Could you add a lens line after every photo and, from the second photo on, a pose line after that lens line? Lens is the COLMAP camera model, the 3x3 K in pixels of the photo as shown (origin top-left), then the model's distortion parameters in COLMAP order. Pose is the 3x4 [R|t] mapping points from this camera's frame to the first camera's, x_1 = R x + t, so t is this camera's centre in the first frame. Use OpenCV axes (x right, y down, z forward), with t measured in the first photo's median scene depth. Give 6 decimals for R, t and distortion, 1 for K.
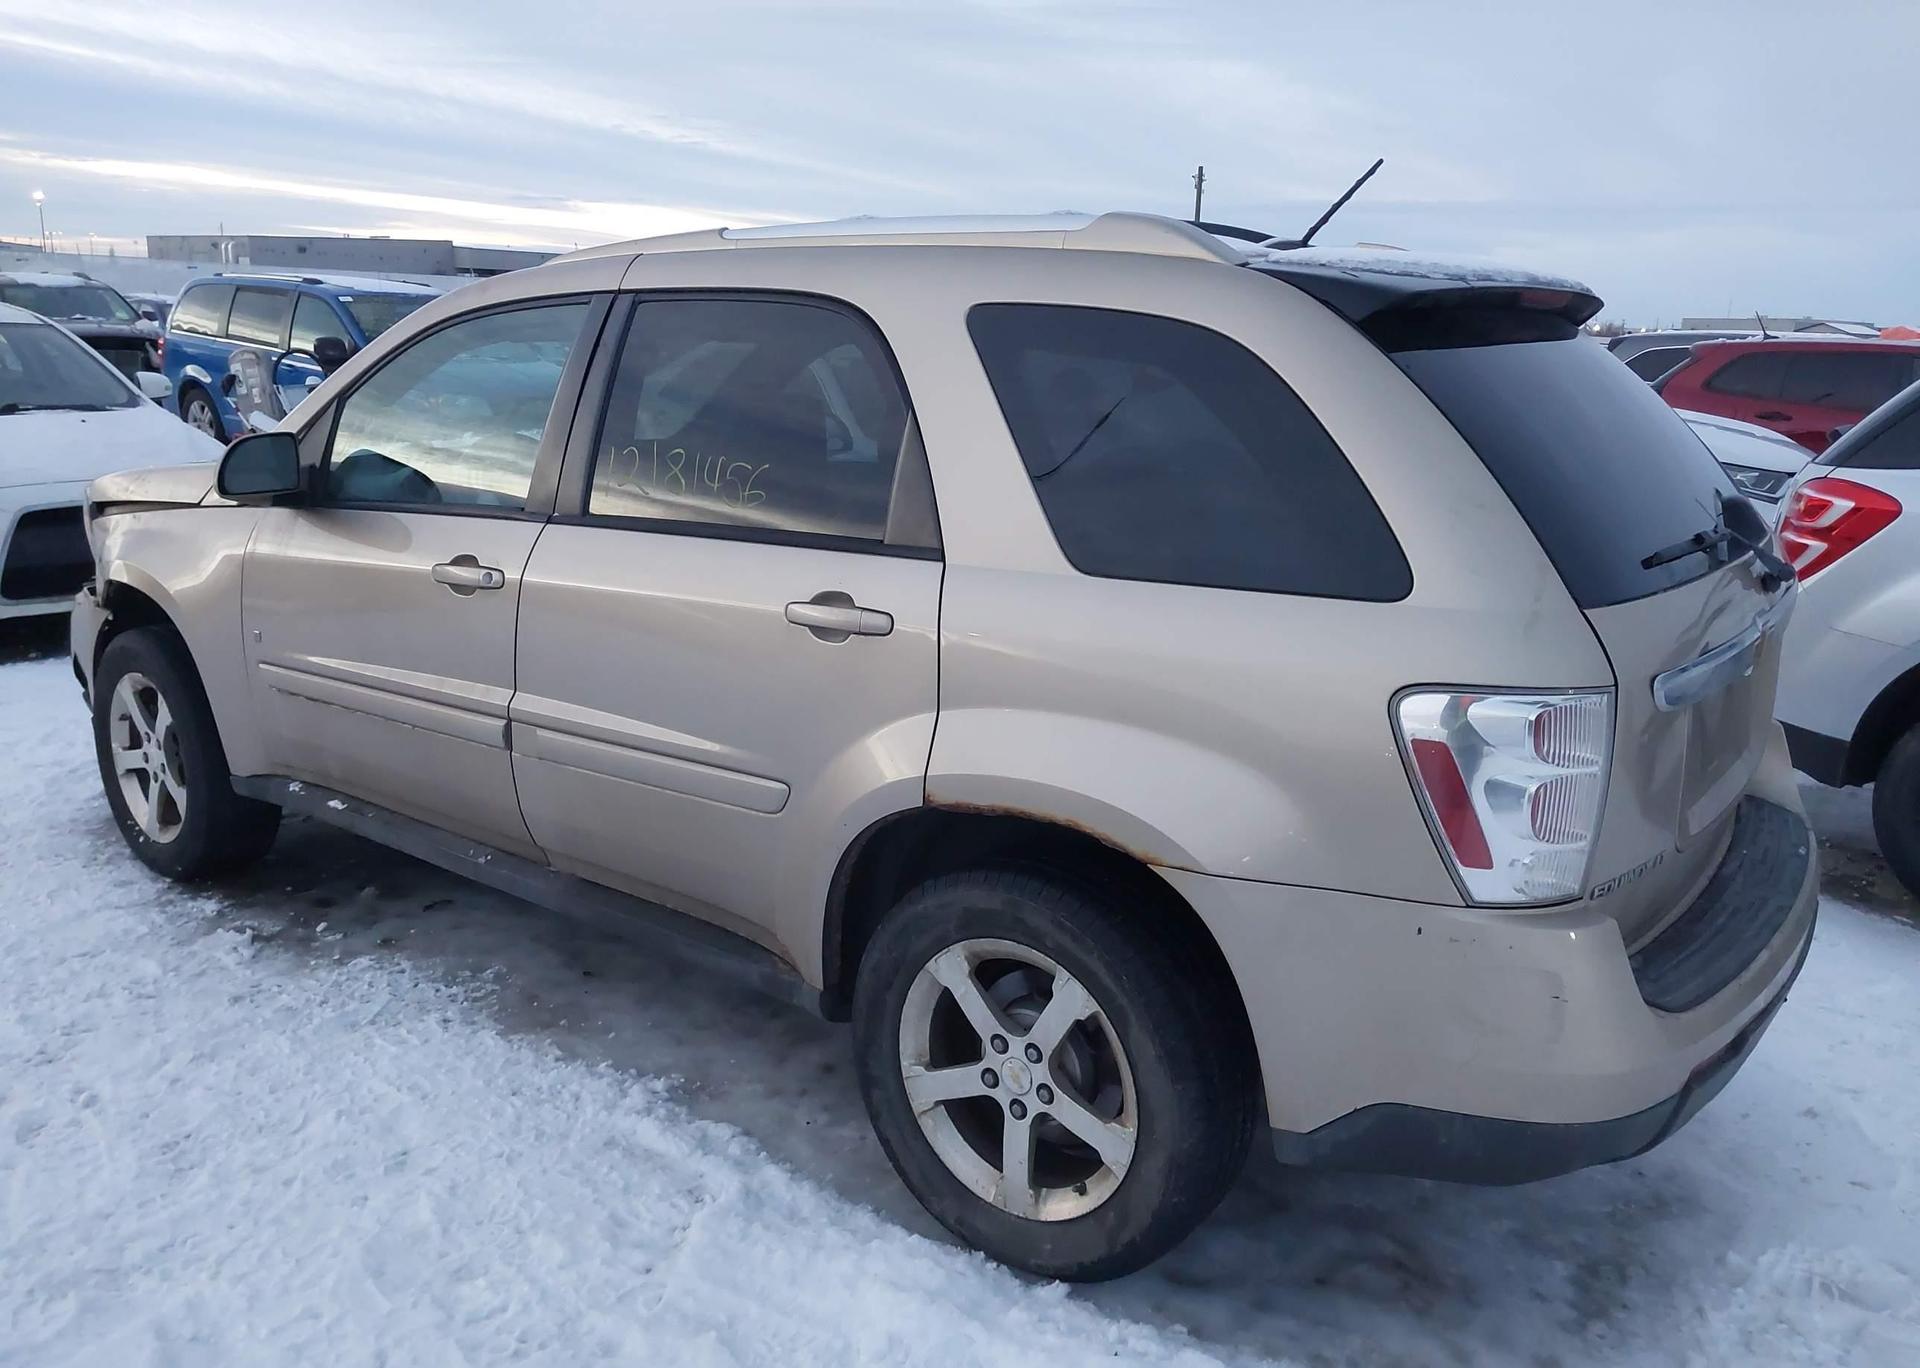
lens RADIAL K [[1492.1, 0, 959.4], [0, 1492.1, 680.7], [0, 0, 1]] dist [0.055940, -0.064168]
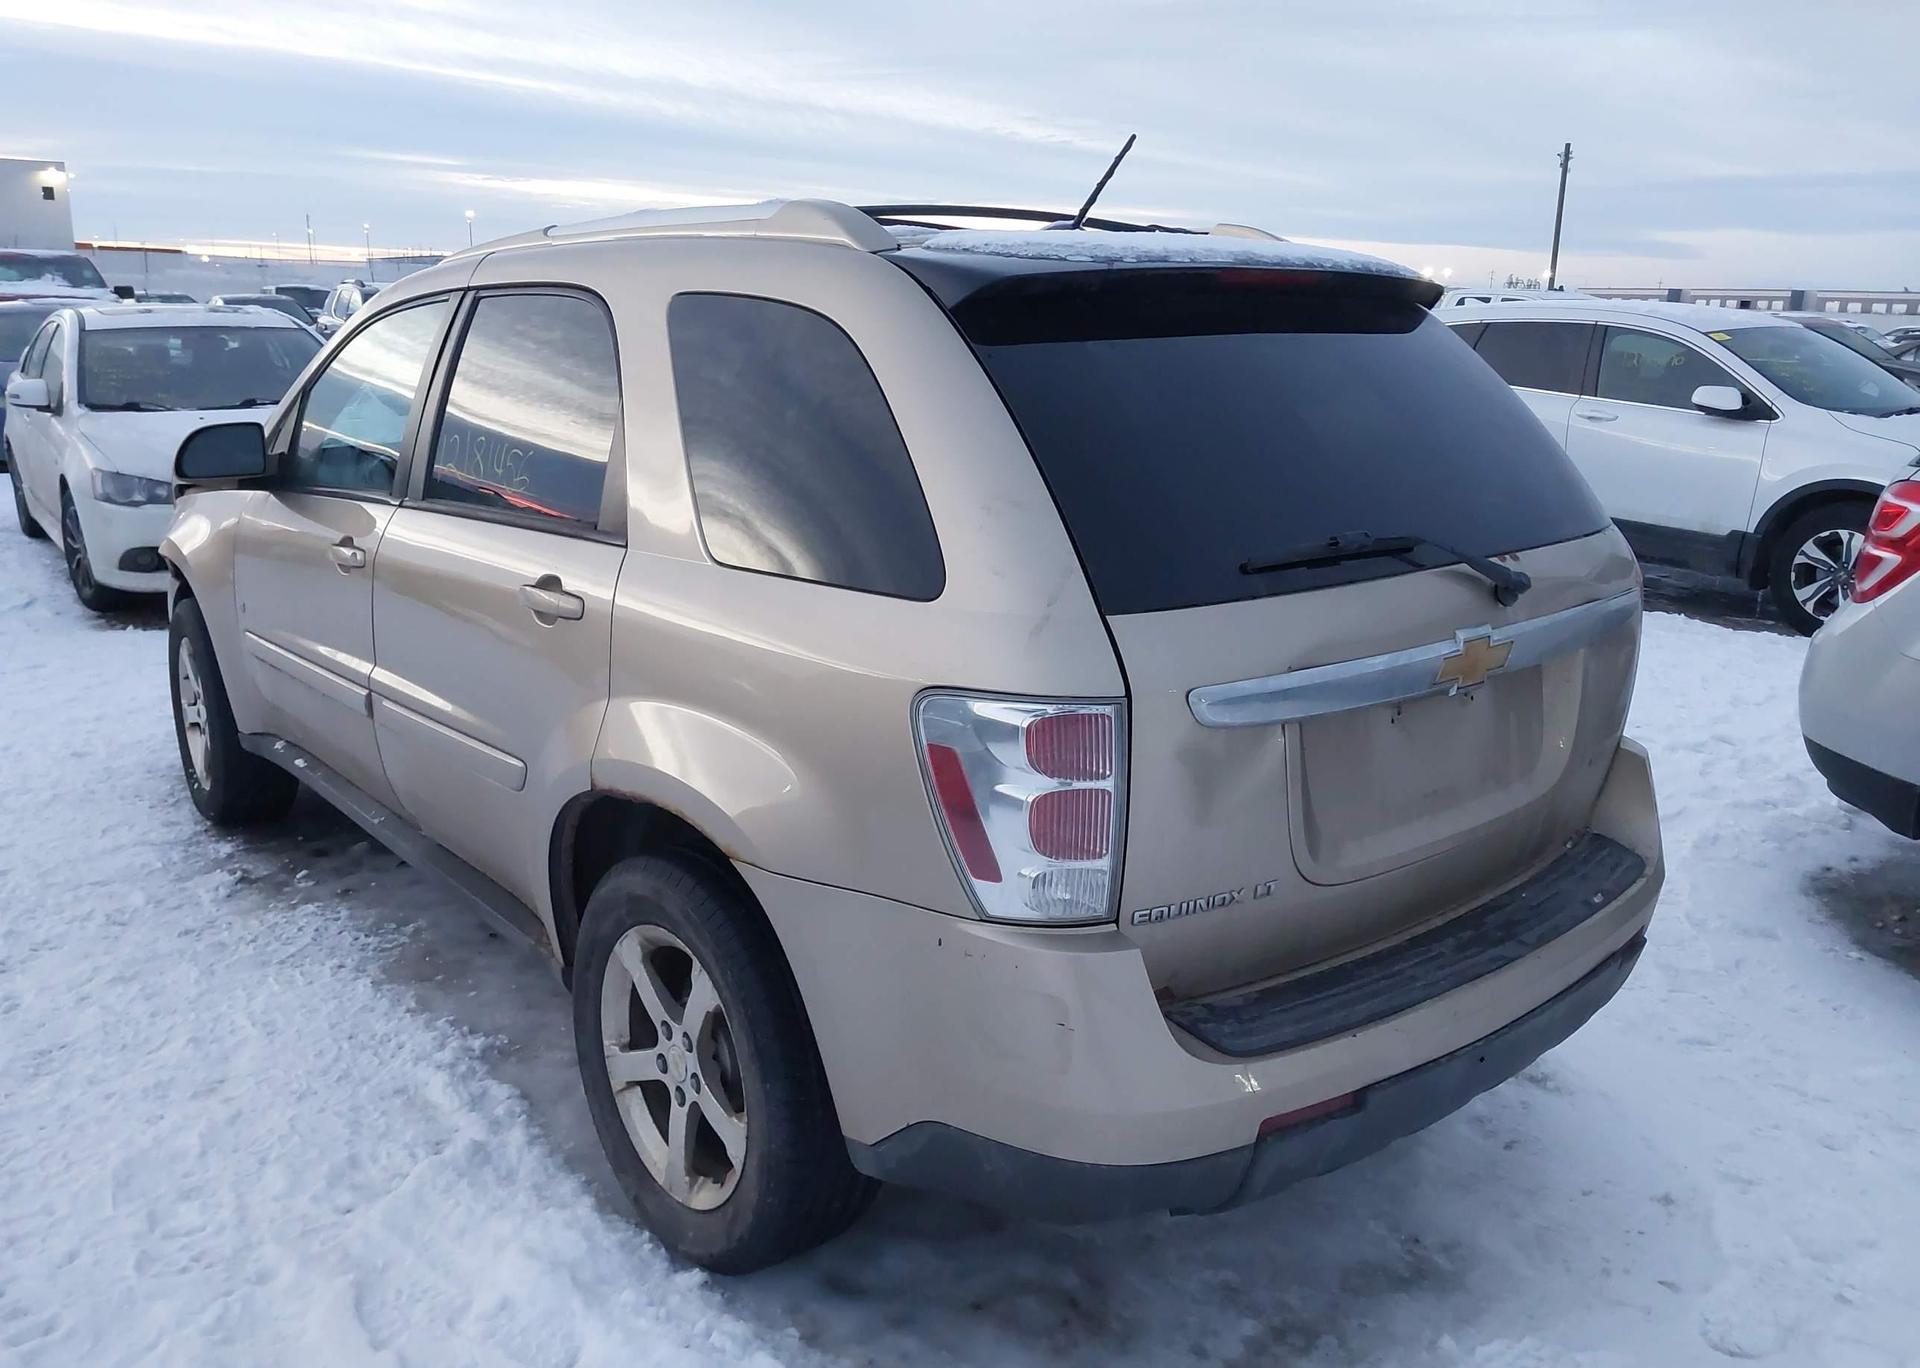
lens RADIAL K [[1492.1, 0, 958.4], [0, 1492.1, 681.6], [0, 0, 1]] dist [0.055940, -0.064168]
pose [[0.973337, 0.041412, -0.225610, 0.418250], [-0.040670, 0.999141, 0.007938, -0.006849], [0.225745, 0.001450, 0.974185, 0.058402]]
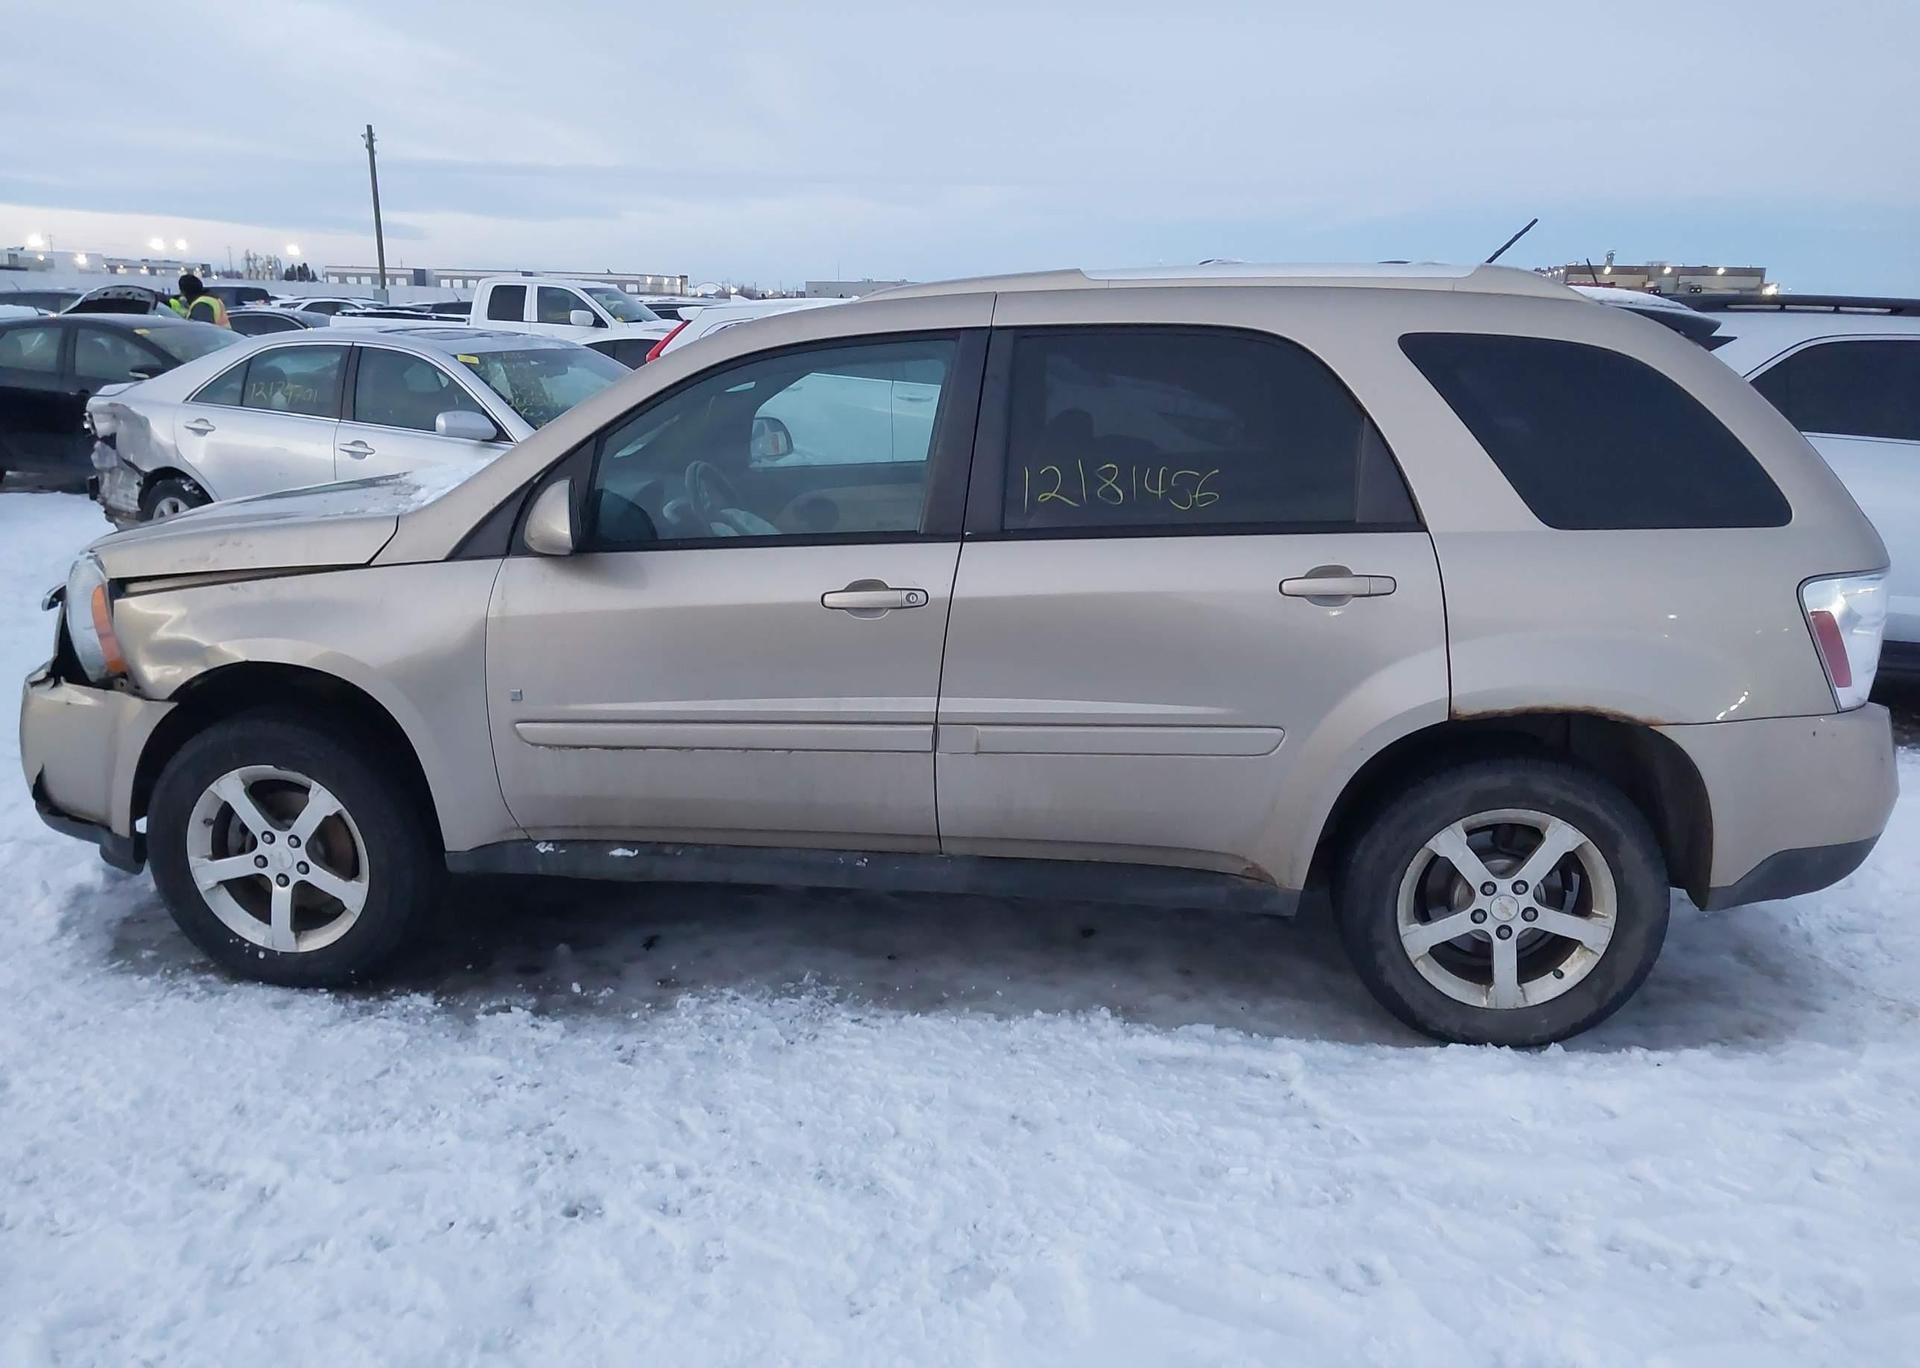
lens RADIAL K [[1492.1, 0, 956.7], [0, 1492.1, 685.1], [0, 0, 1]] dist [0.055940, -0.064168]
pose [[0.857463, -0.145564, 0.493527, -0.978085], [0.133245, 0.989249, 0.060273, -0.078569], [-0.496994, 0.014078, 0.867640, 0.062826]]
